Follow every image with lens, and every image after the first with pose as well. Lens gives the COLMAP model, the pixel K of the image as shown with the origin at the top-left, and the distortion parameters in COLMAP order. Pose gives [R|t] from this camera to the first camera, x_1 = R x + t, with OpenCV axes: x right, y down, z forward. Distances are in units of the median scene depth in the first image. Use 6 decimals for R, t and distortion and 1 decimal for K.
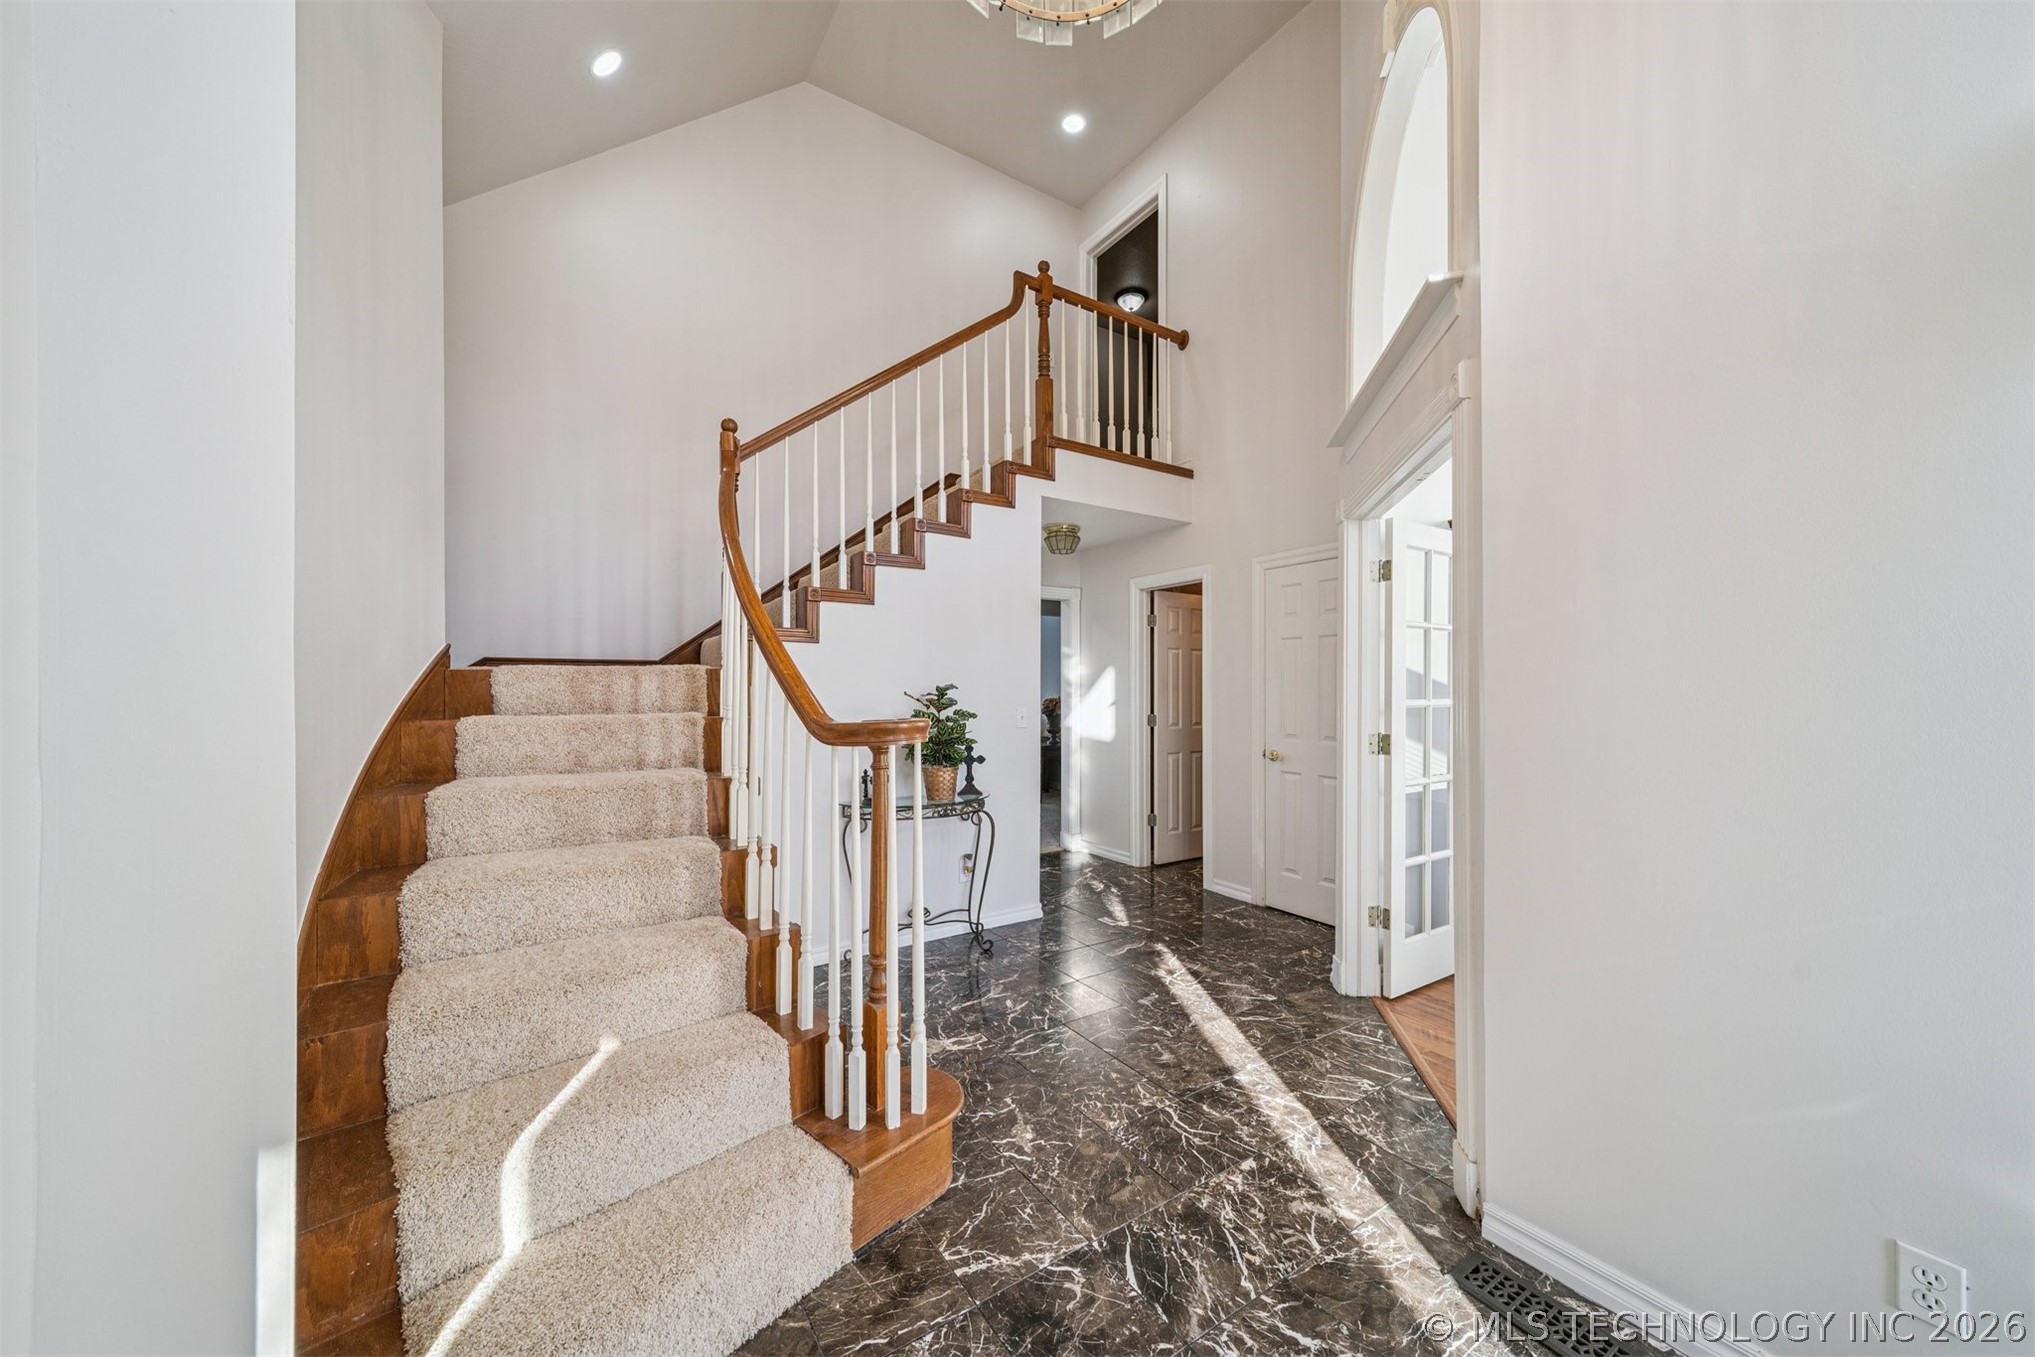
lens RADIAL K [[719.4, 0, 1017.6], [0, 719.4, 683.5], [0, 0, 1]] dist [0.002140, -0.000055]
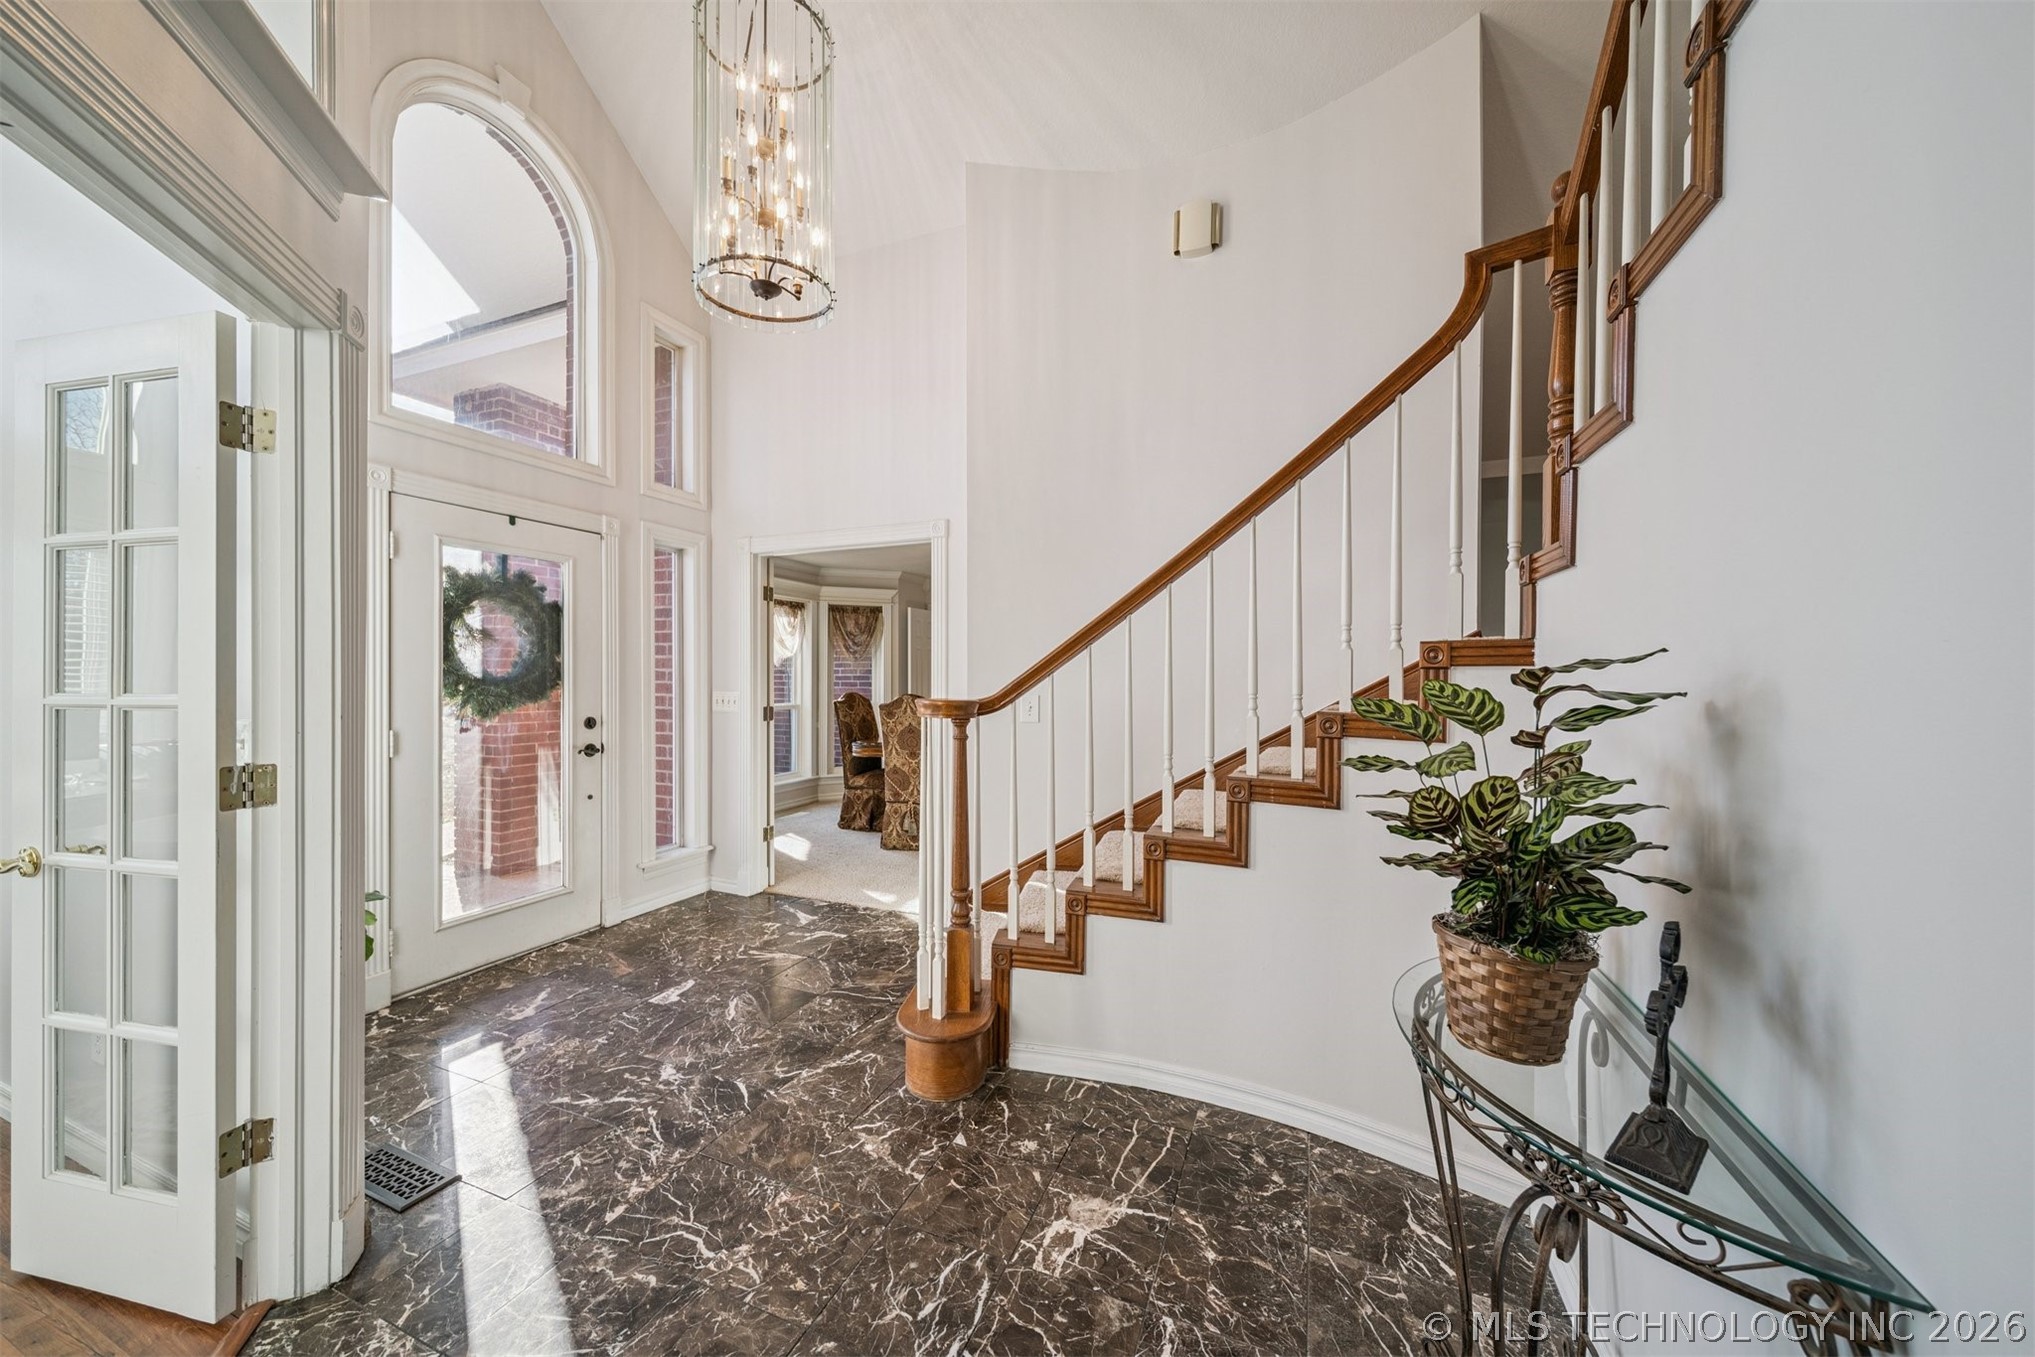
lens RADIAL K [[719.4, 0, 1017.4], [0, 719.4, 678.5], [0, 0, 1]] dist [0.002140, -0.000055]
pose [[-0.829190, 0.004740, -0.558946, 0.382914], [0.004813, 0.999988, 0.001340, 0.013859], [0.558946, -0.001579, -0.829203, 1.912554]]
